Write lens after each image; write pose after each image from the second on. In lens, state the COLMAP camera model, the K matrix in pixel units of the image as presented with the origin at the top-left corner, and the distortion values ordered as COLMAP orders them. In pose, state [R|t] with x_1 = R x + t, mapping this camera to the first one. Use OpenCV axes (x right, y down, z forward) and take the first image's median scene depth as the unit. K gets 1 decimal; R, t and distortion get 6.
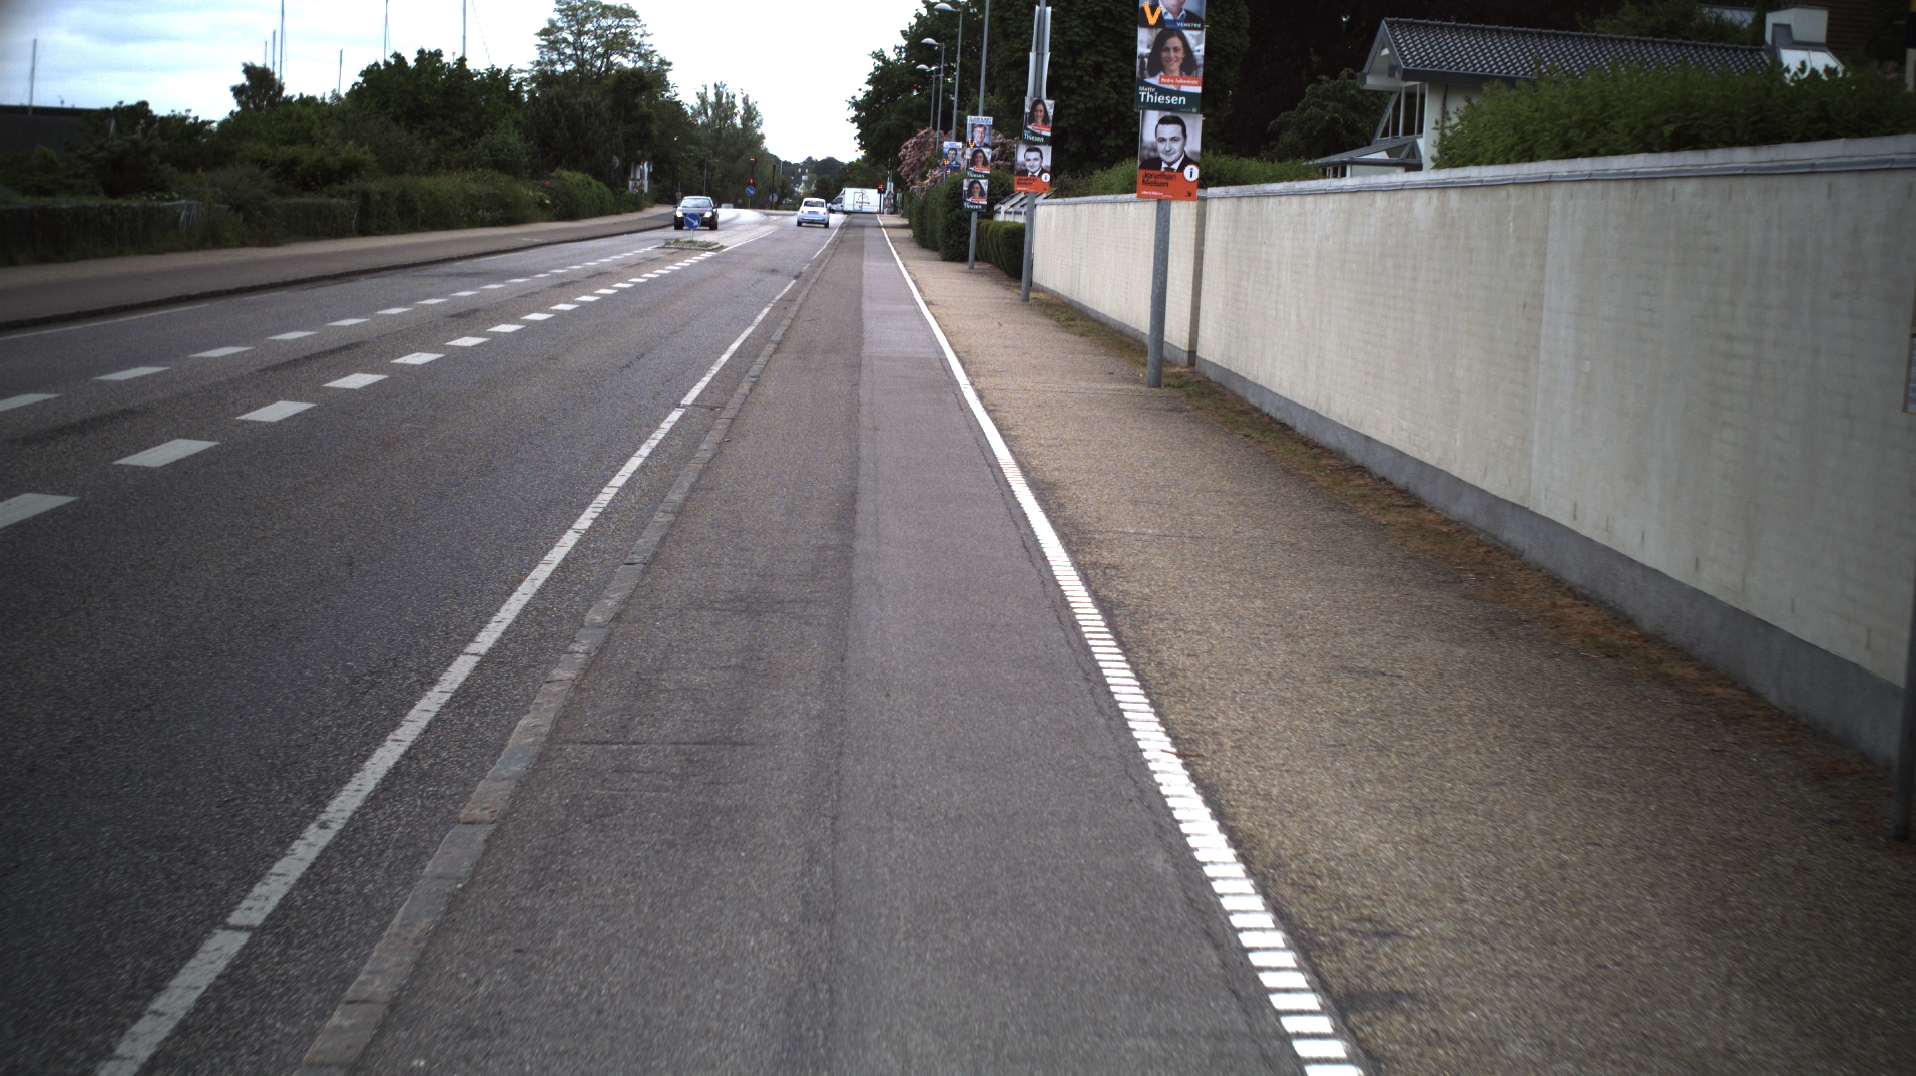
lens RADIAL K [[3415.7, 0, 962.7], [0, 3415.7, 532.3], [0, 0, 1]] dist [-0.251273, 0.000000]
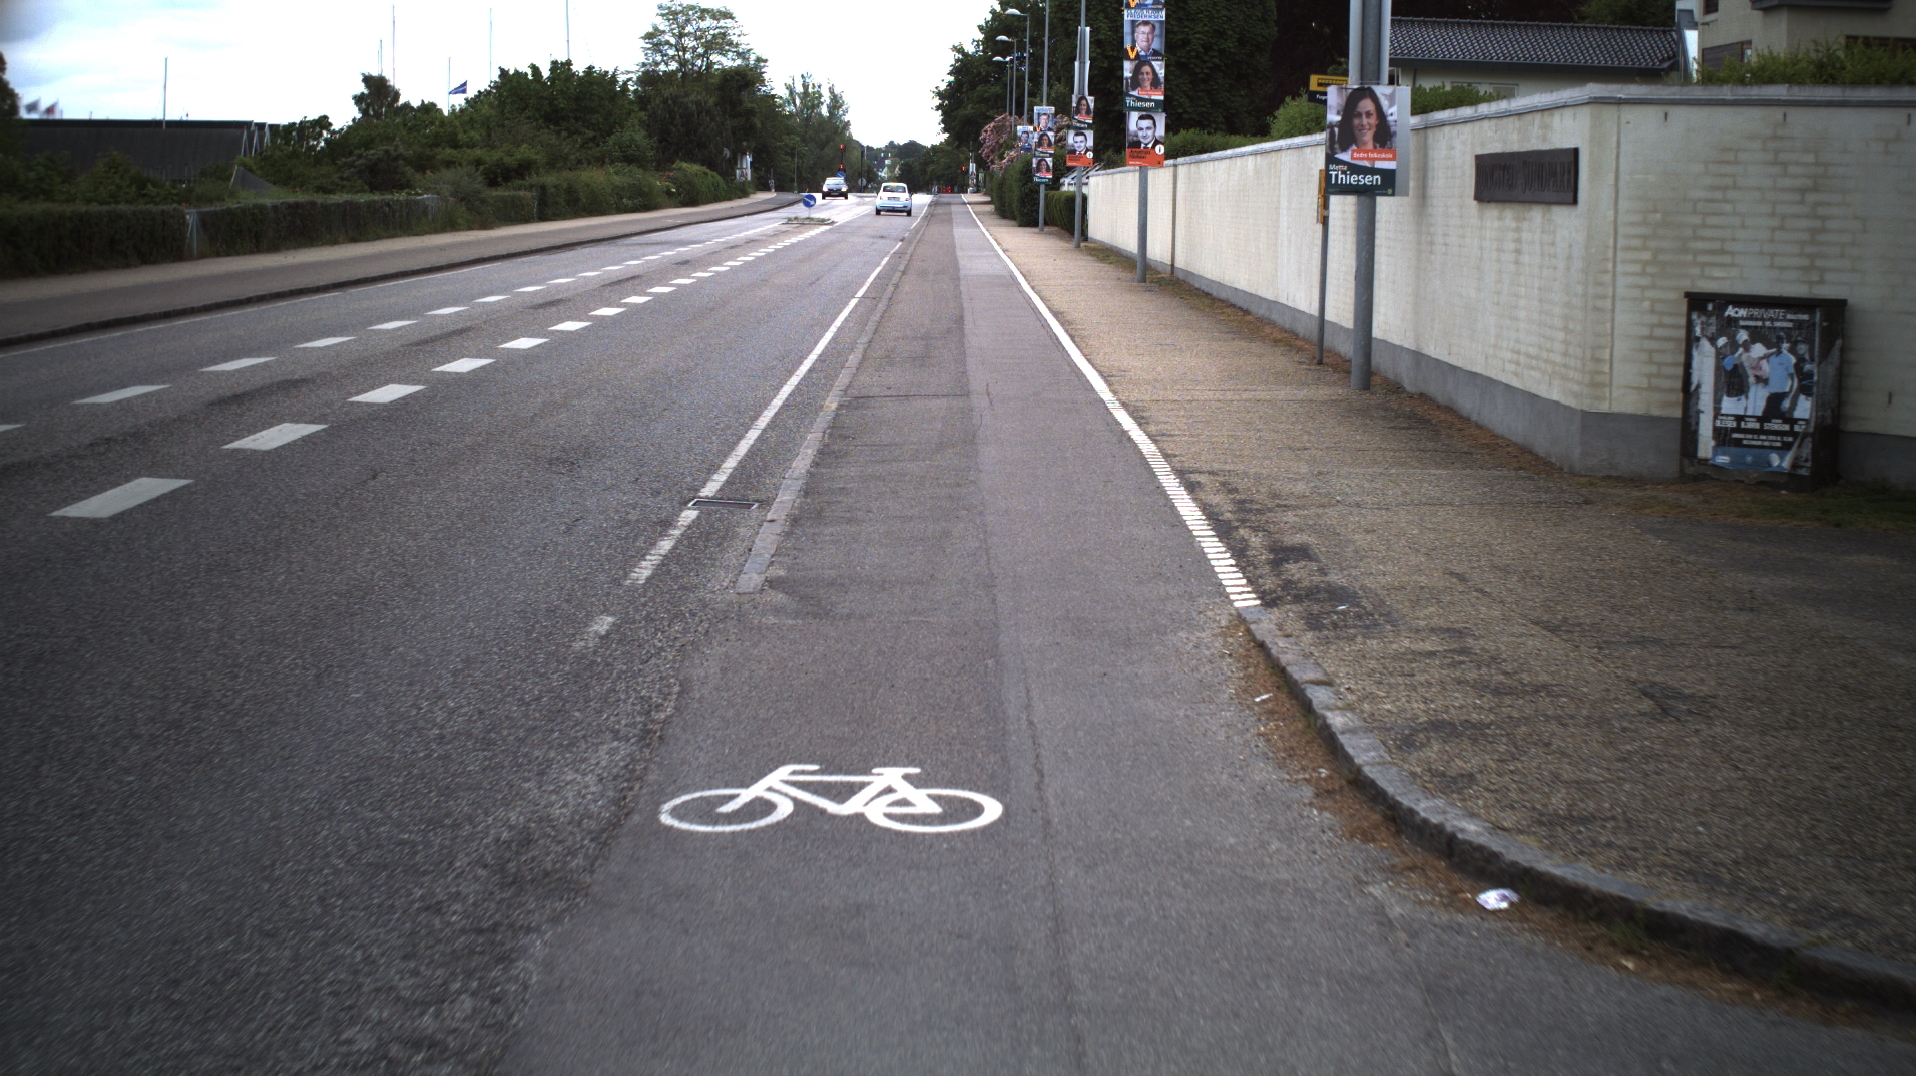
lens RADIAL K [[3415.8, 0, 956.7], [0, 3415.8, 549.9], [0, 0, 1]] dist [-0.249069, 0.000000]
pose [[0.999006, -0.033237, -0.029695, 0.012496], [0.033558, 0.999383, 0.010376, 0.065452], [0.029331, -0.011362, 0.999505, -0.628065]]
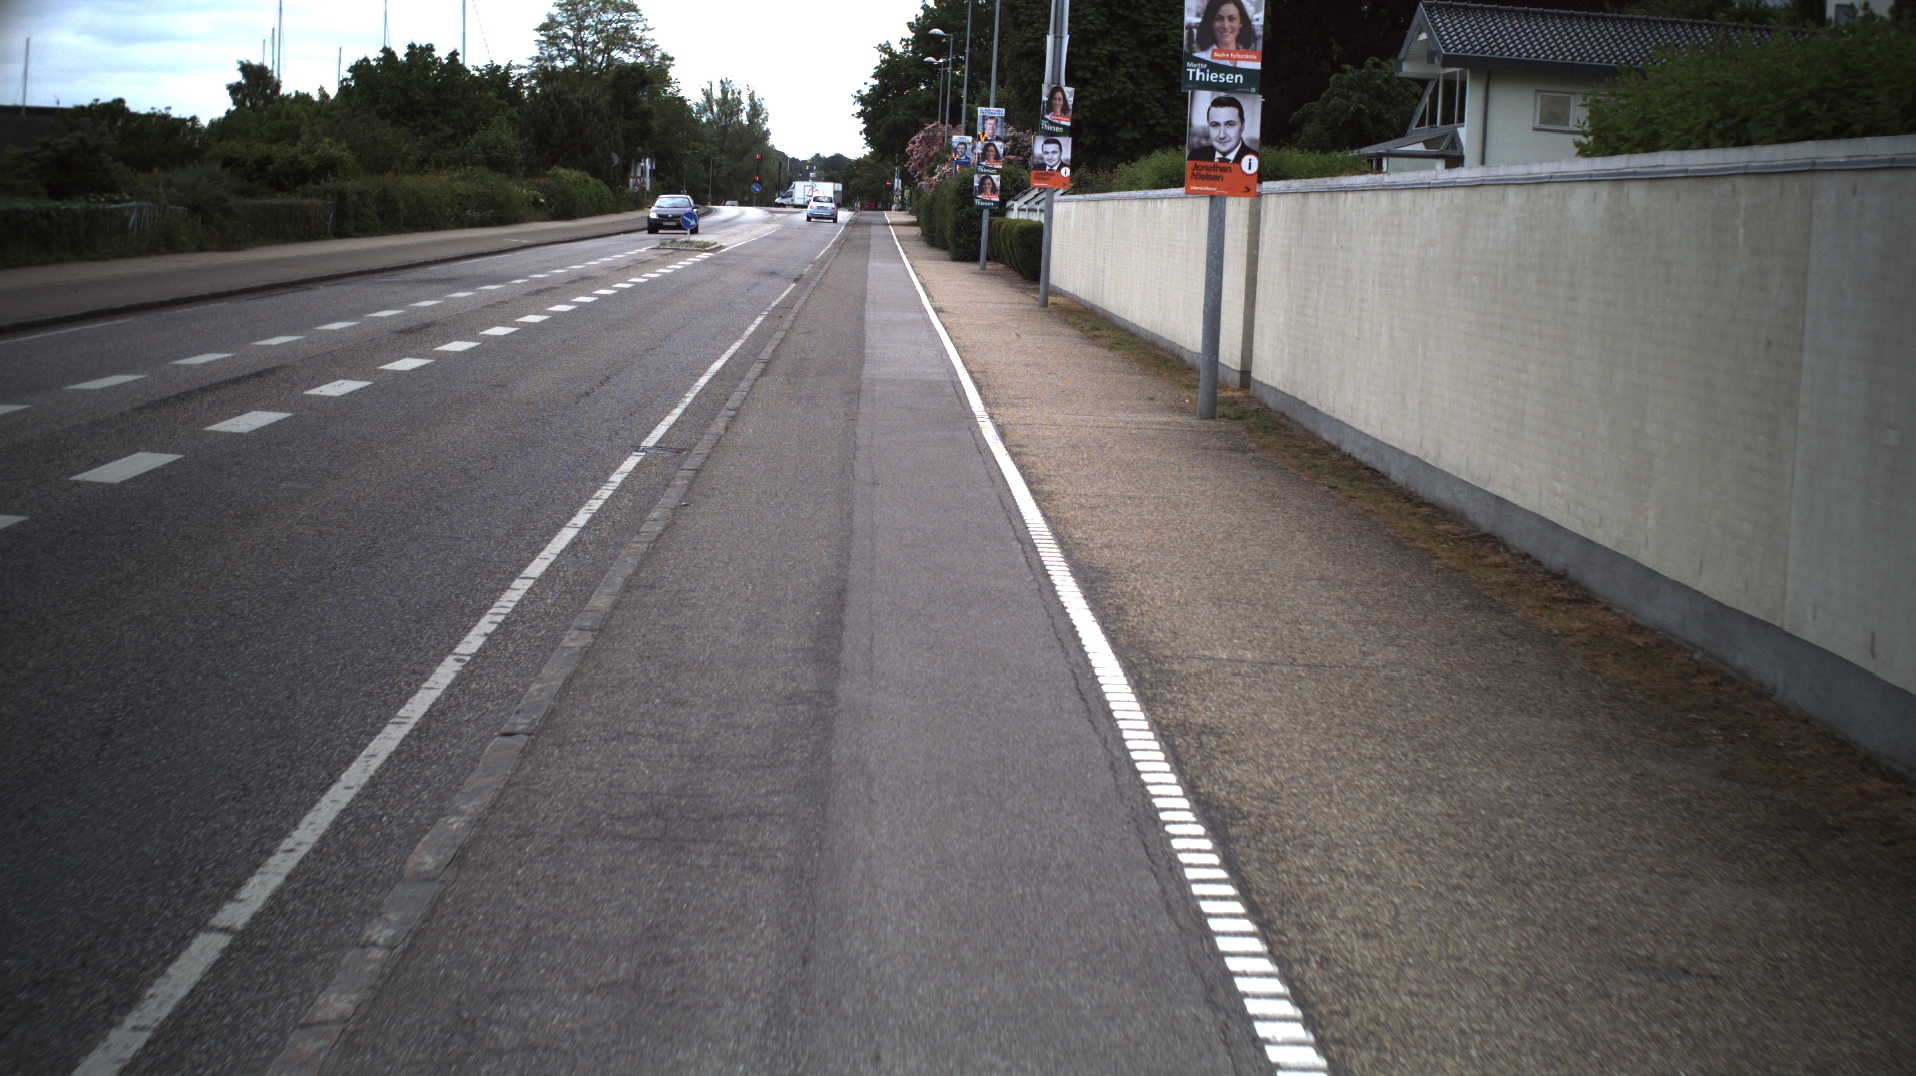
lens RADIAL K [[3414.4, 0, 952.1], [0, 3414.4, 541.4], [0, 0, 1]] dist [-0.245682, 0.000000]
pose [[0.999969, -0.005036, -0.005999, -0.001983], [0.005059, 0.999980, 0.003788, -0.015772], [0.005979, -0.003818, 0.999975, 0.157556]]
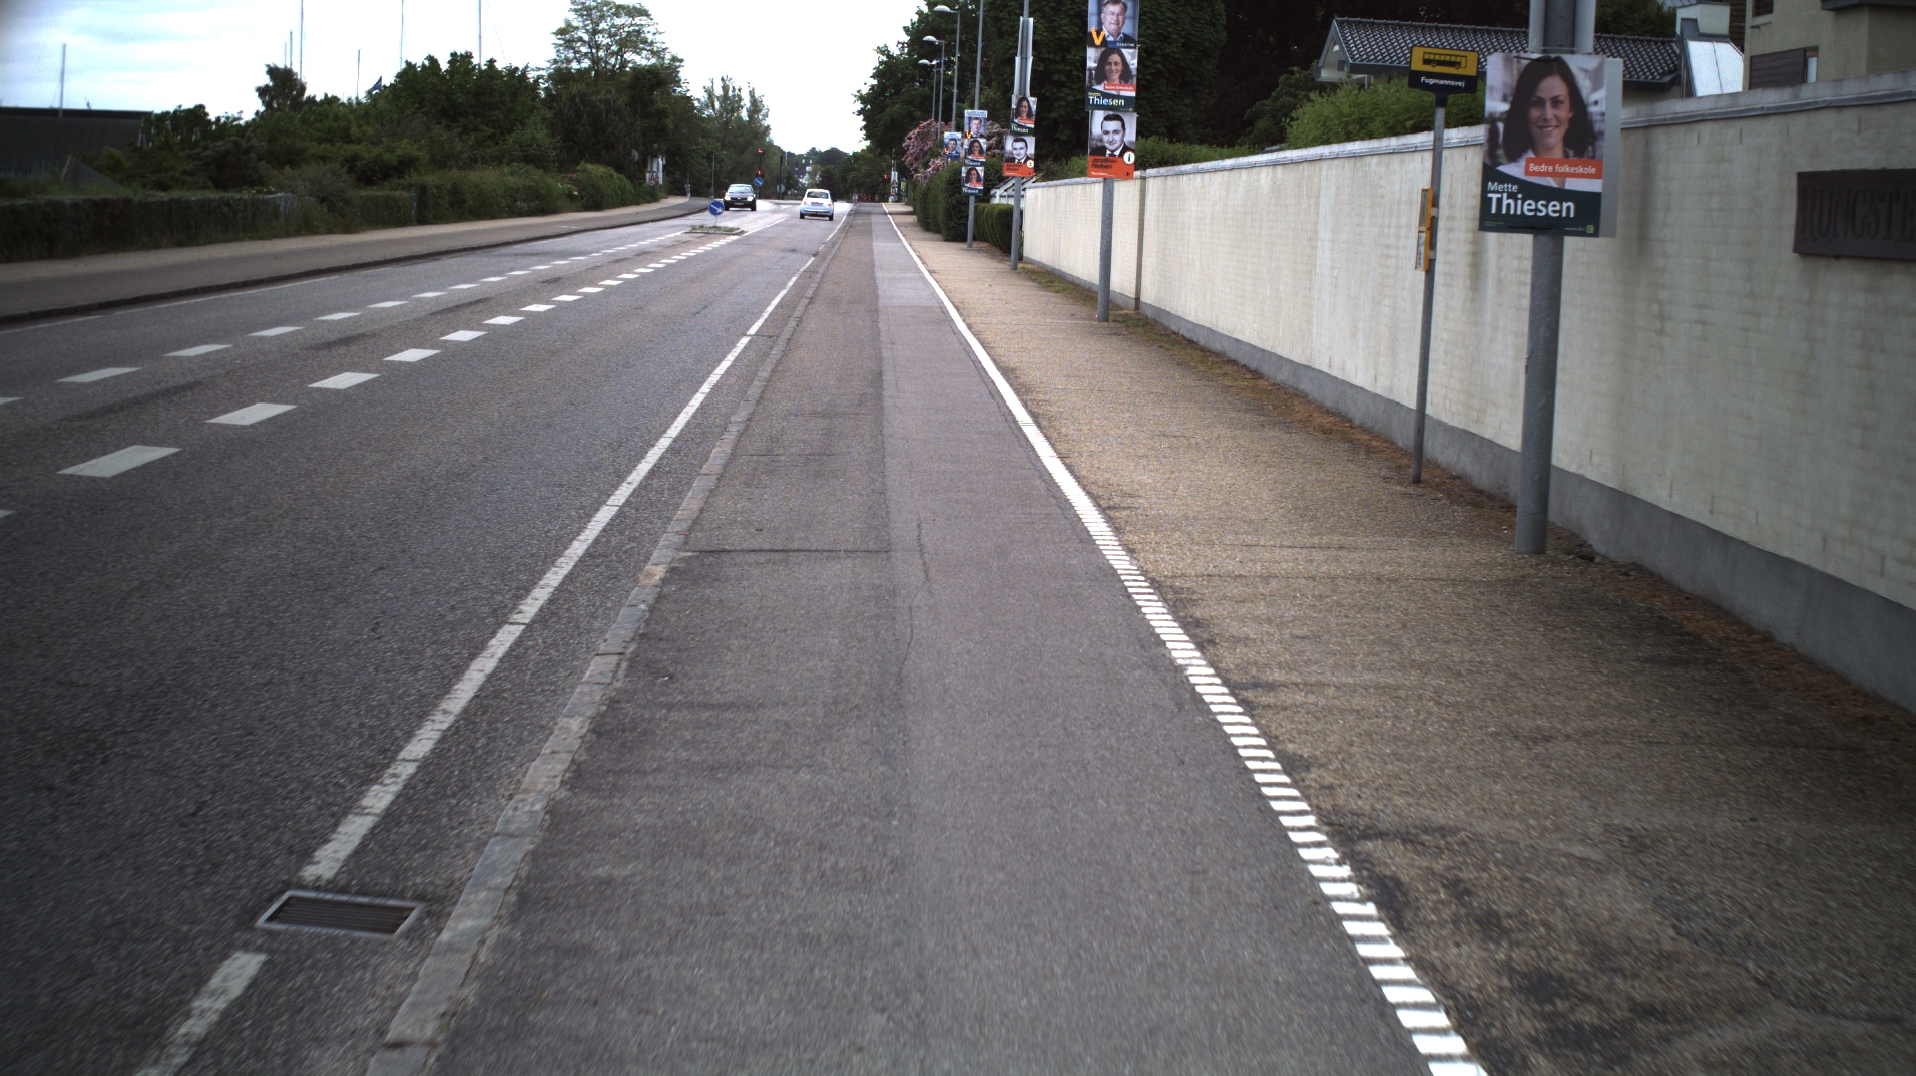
lens RADIAL K [[3415.7, 0, 964.6], [0, 3415.7, 531.3], [0, 0, 1]] dist [-0.251273, 0.000000]
pose [[0.999913, -0.013070, -0.001890, 0.004481], [0.013076, 0.999910, 0.002941, 0.033898], [0.001851, -0.002966, 0.999994, -0.313918]]
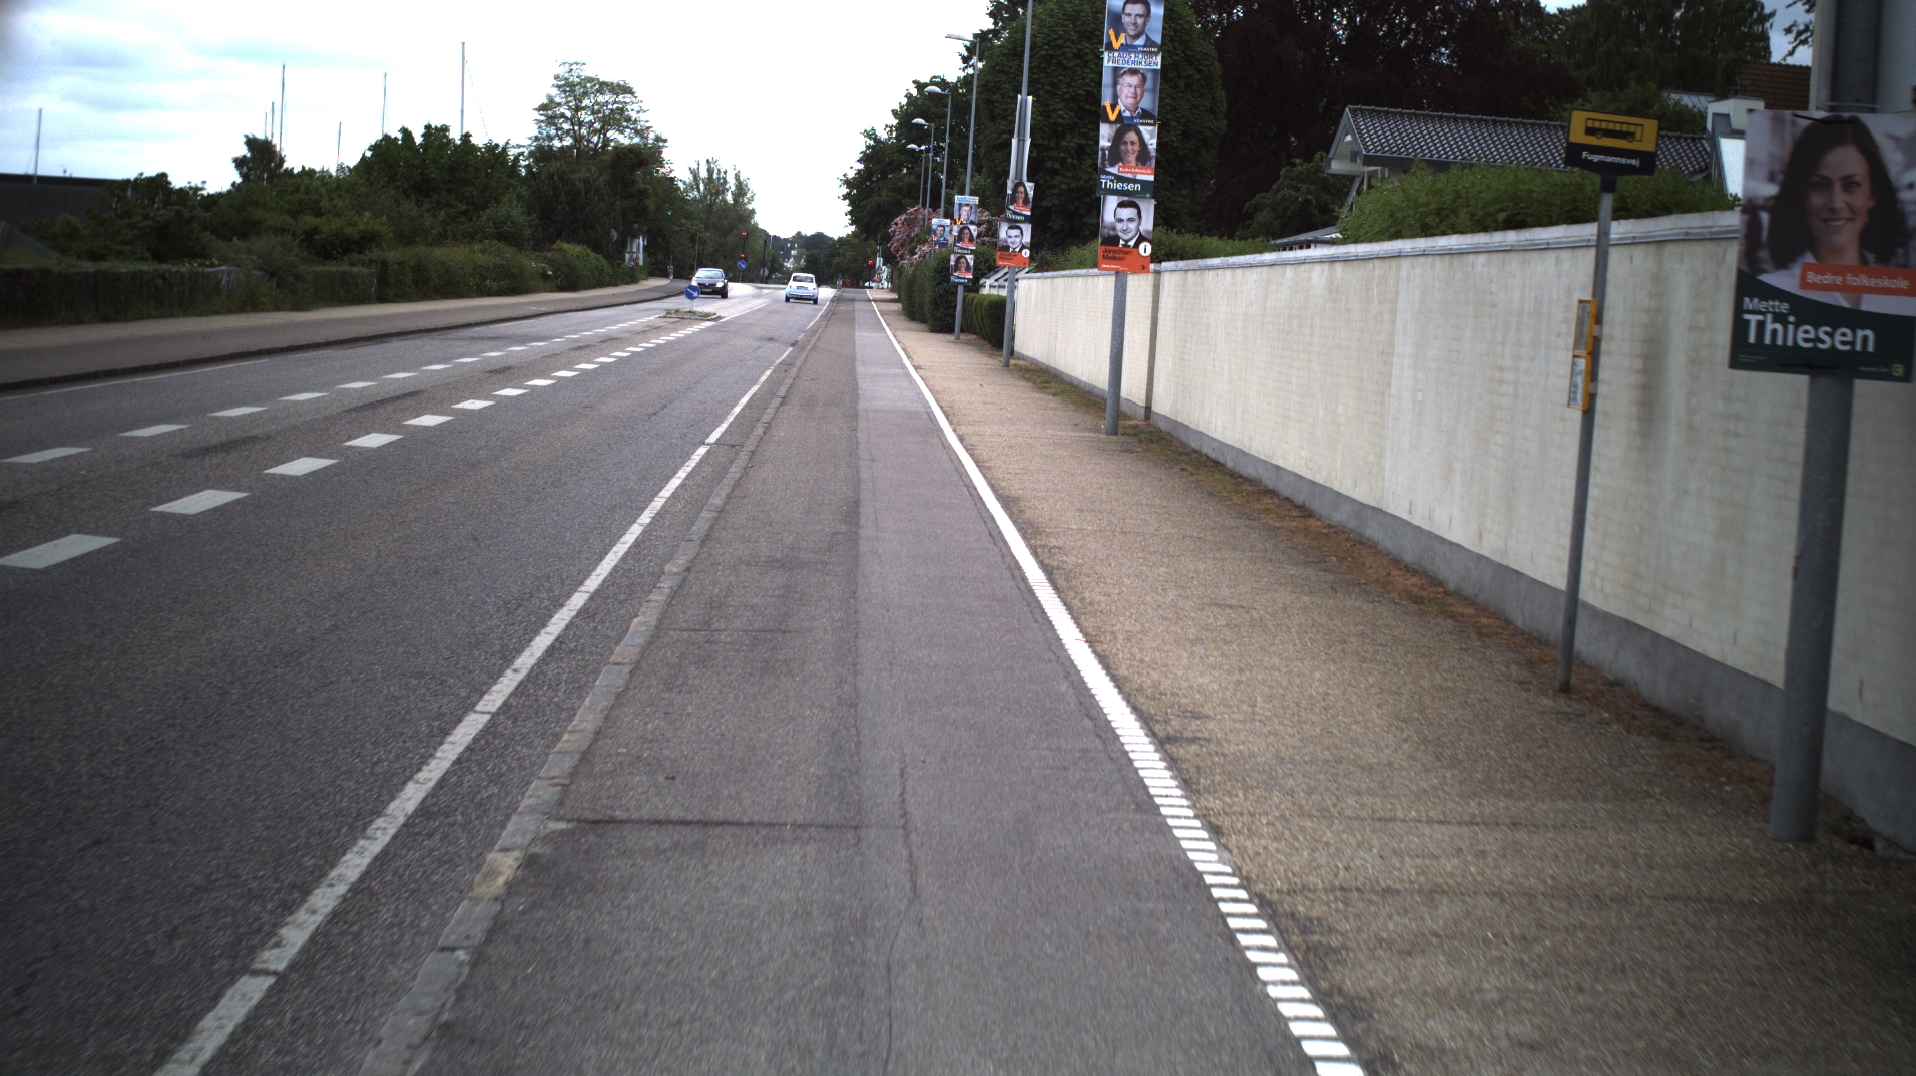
lens RADIAL K [[3415.7, 0, 957.0], [0, 3415.7, 532.2], [0, 0, 1]] dist [-0.251273, 0.000000]
pose [[0.999965, 0.008056, 0.002283, 0.001323], [-0.008003, 0.999716, -0.022443, 0.017286], [-0.002463, 0.022424, 0.999746, -0.158110]]
